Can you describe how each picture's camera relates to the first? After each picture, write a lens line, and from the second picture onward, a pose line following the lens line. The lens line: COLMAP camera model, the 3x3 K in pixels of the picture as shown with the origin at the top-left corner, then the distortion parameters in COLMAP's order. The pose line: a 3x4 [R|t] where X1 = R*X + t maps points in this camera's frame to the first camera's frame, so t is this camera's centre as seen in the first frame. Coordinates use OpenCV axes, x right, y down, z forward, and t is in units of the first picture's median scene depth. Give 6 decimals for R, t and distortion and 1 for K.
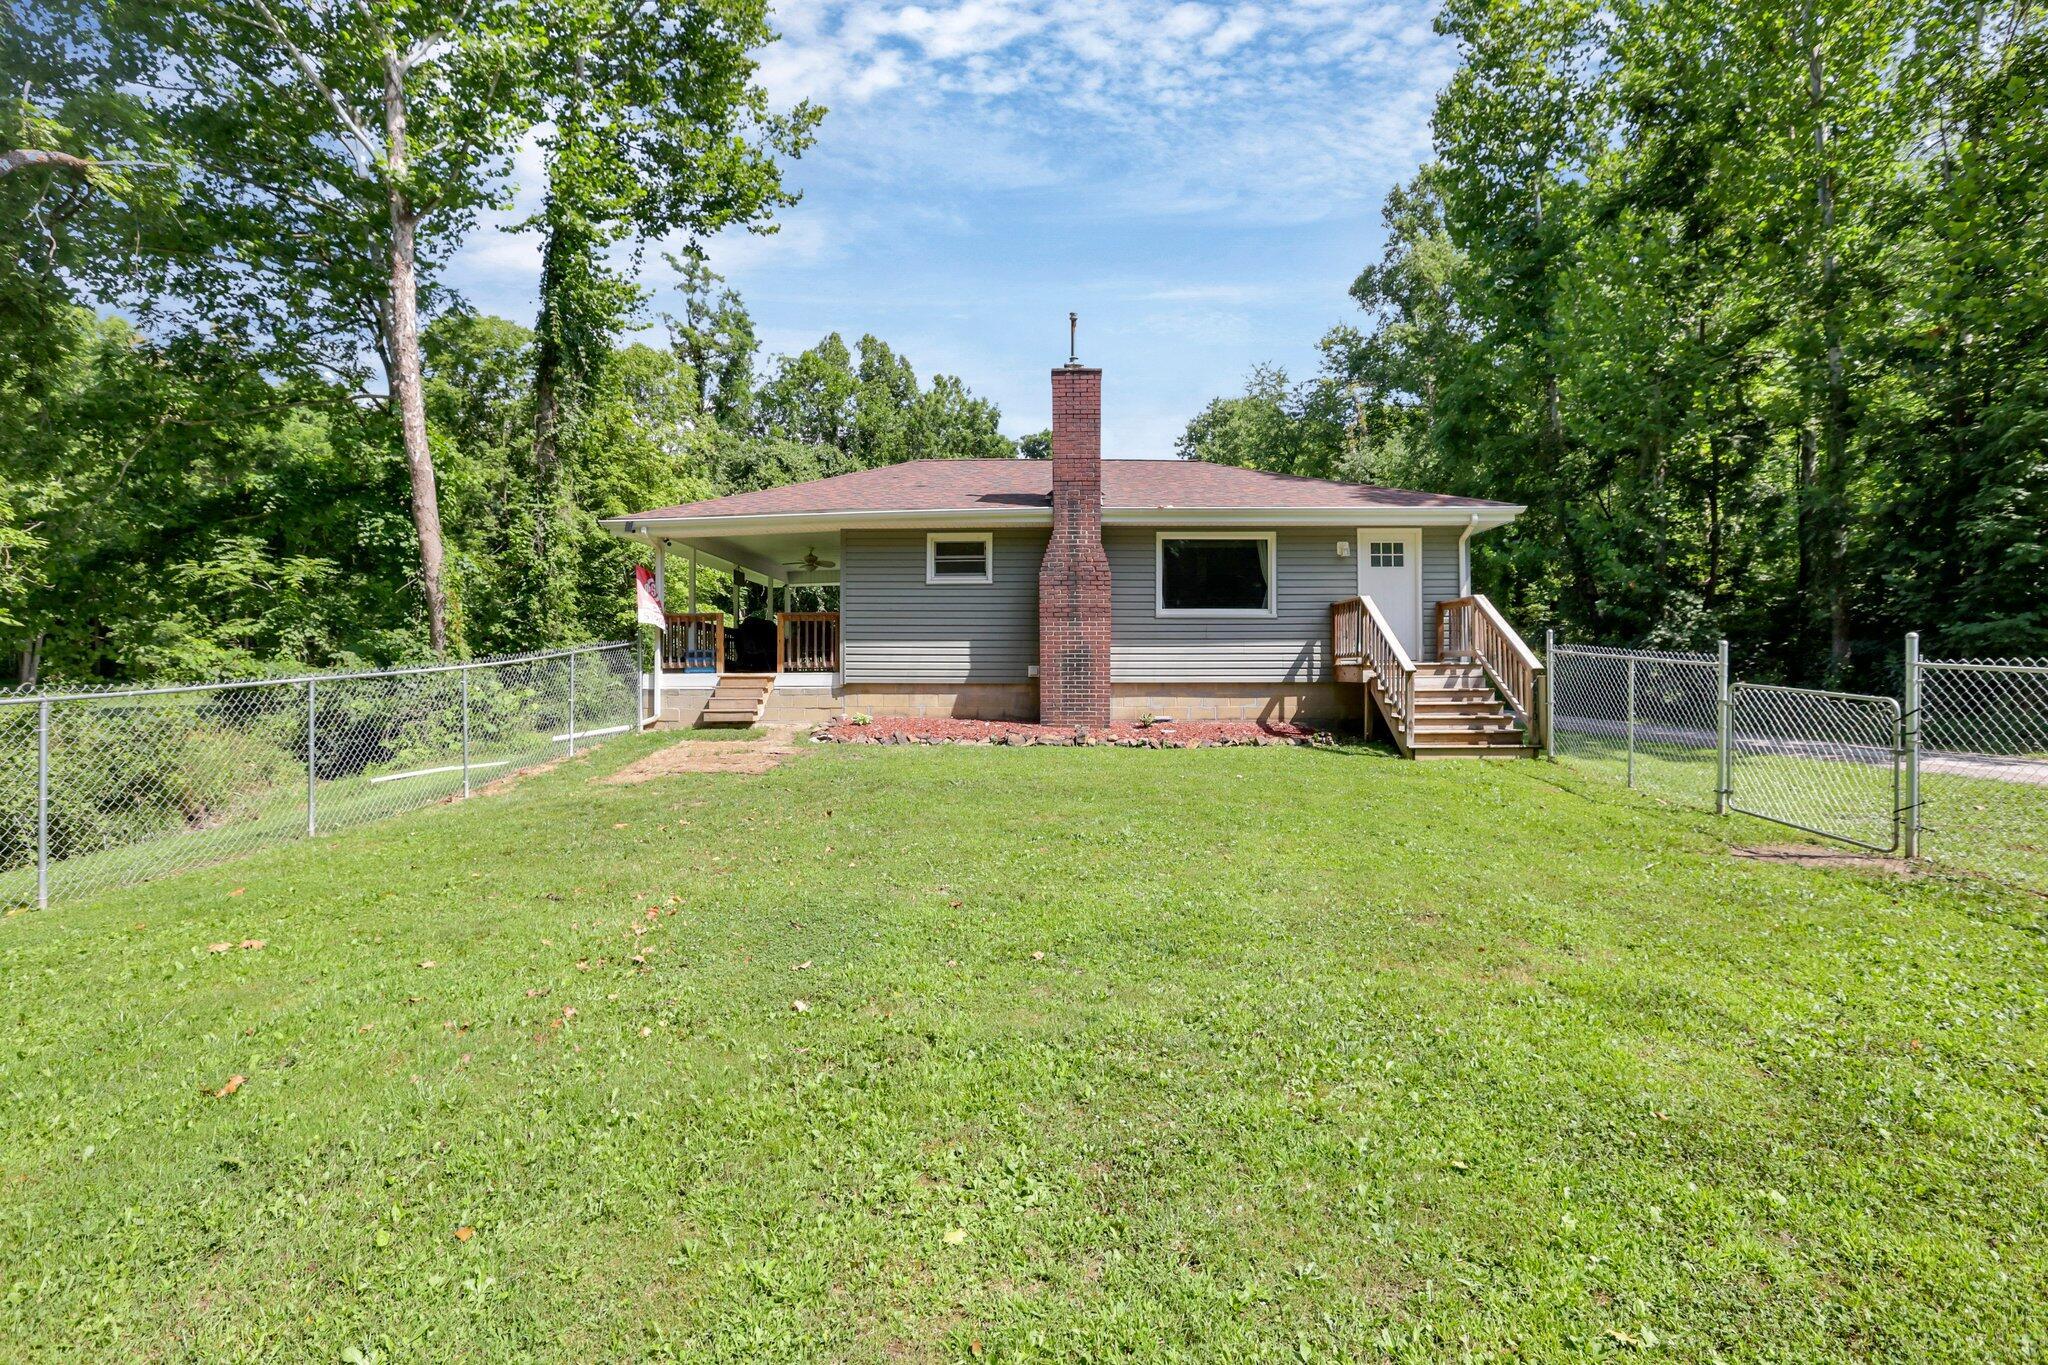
lens RADIAL K [[942.2, 0, 1019.4], [0, 942.2, 669.5], [0, 0, 1]] dist [-0.039505, 0.007764]
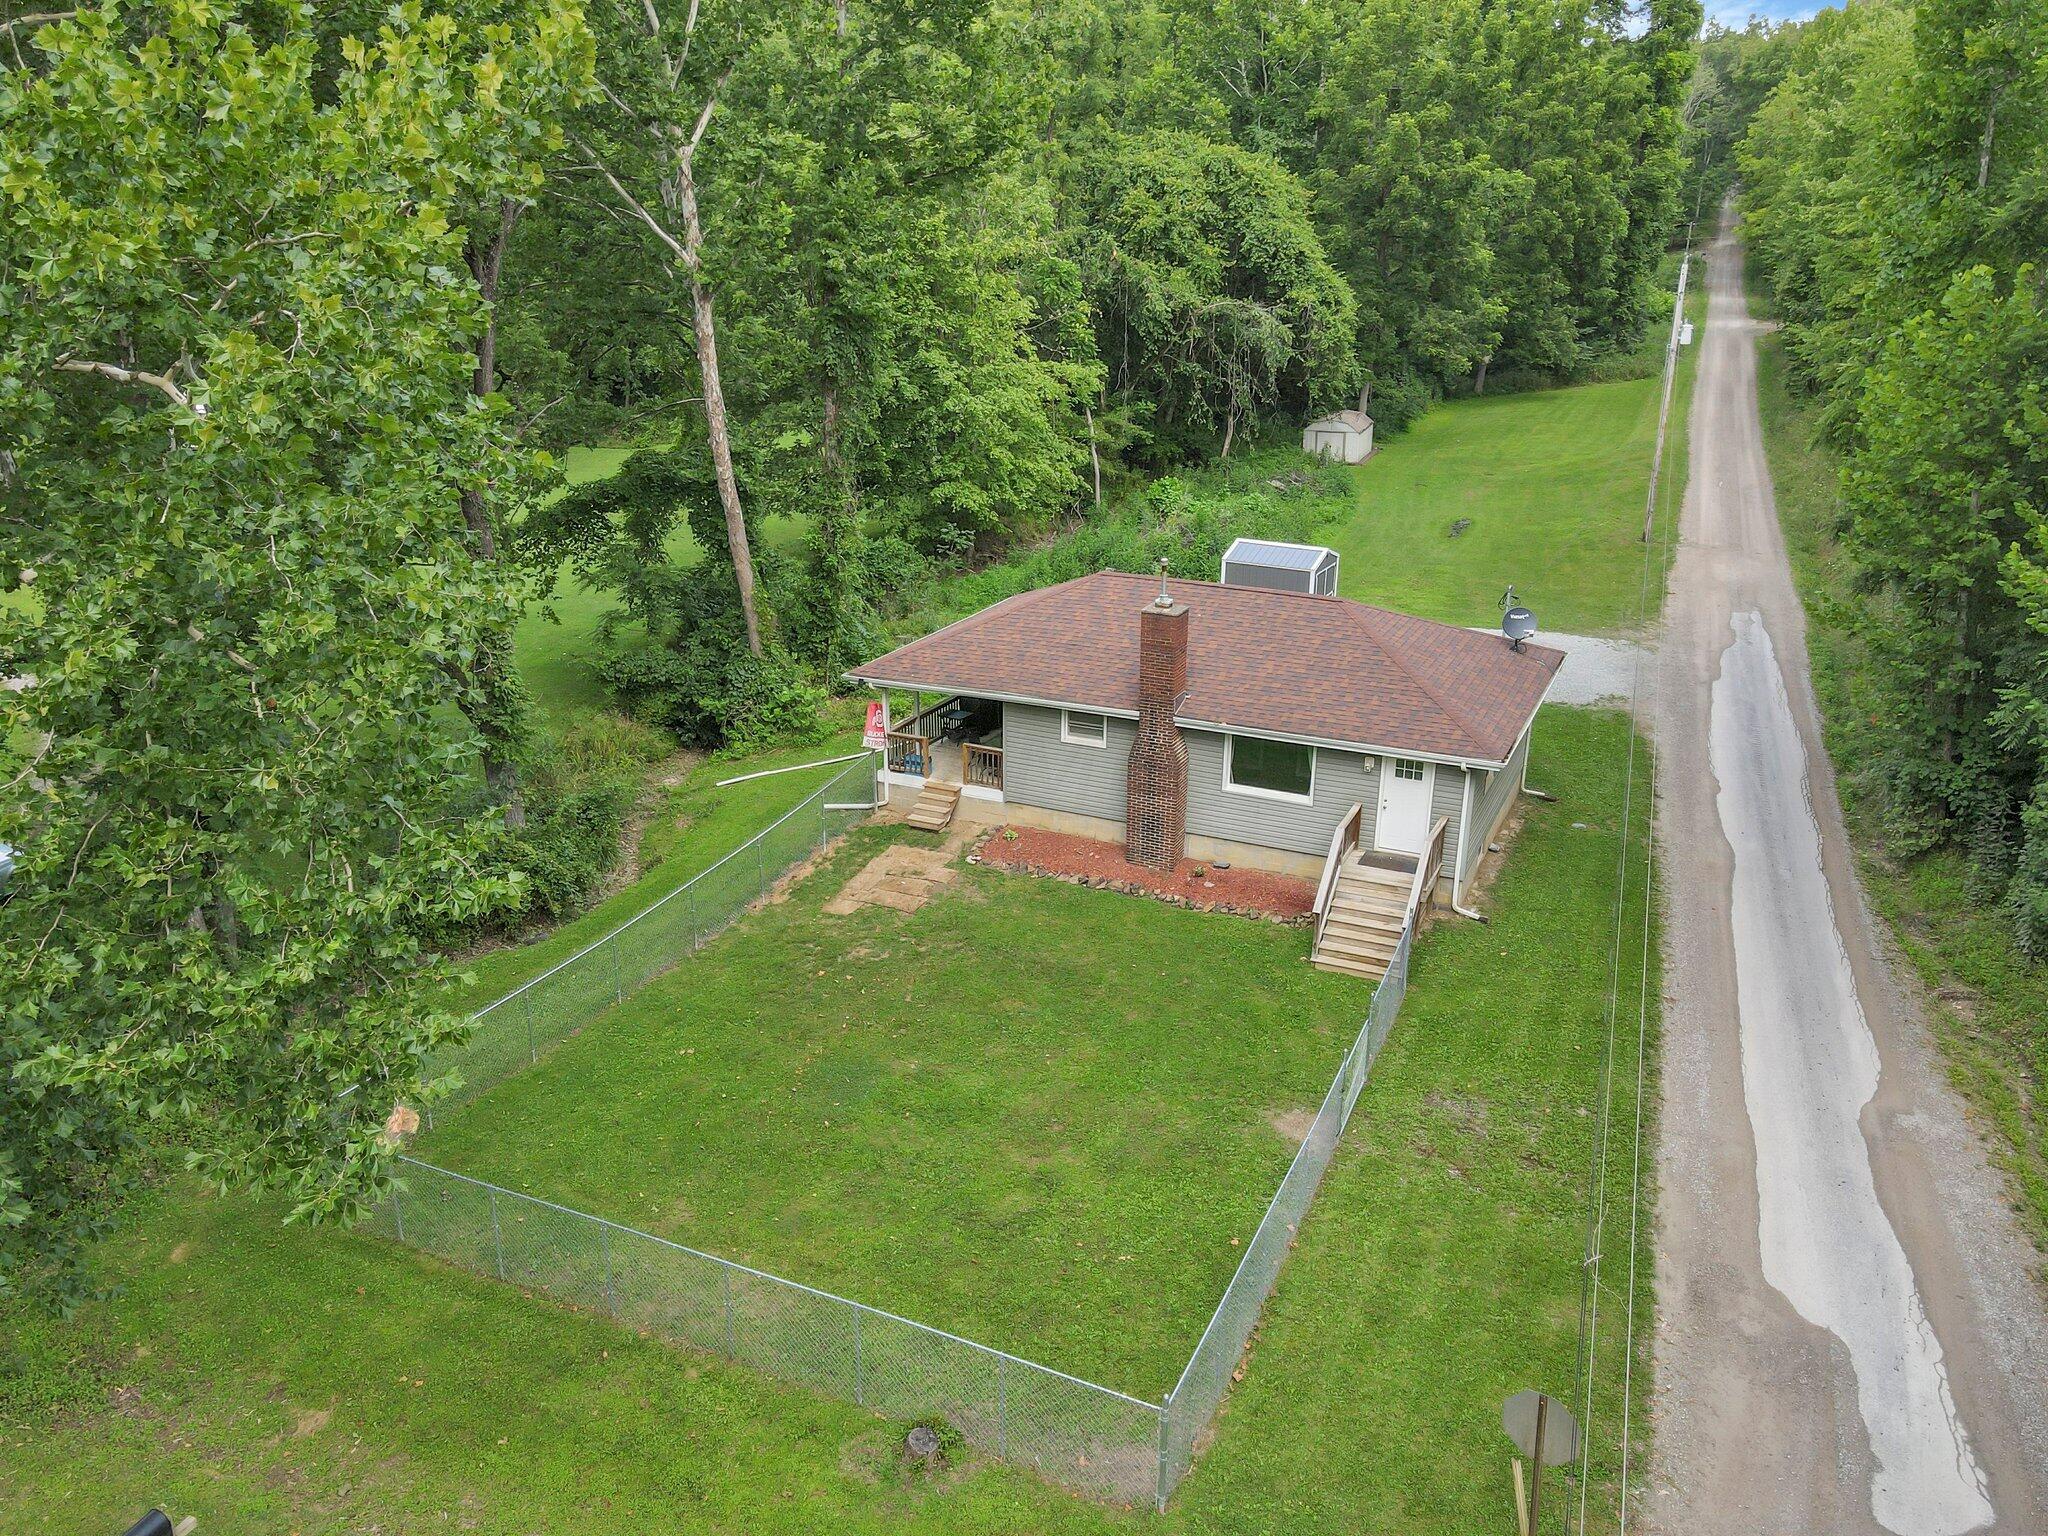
lens RADIAL K [[1517.4, 0, 1018.4], [0, 1517.4, 759.7], [0, 0, 1]] dist [0.020634, 0.007601]
pose [[0.915687, 0.134560, -0.378697, 0.595549], [0.003093, 0.939896, 0.341447, -0.717282], [0.401881, -0.313829, 0.860234, -0.799230]]
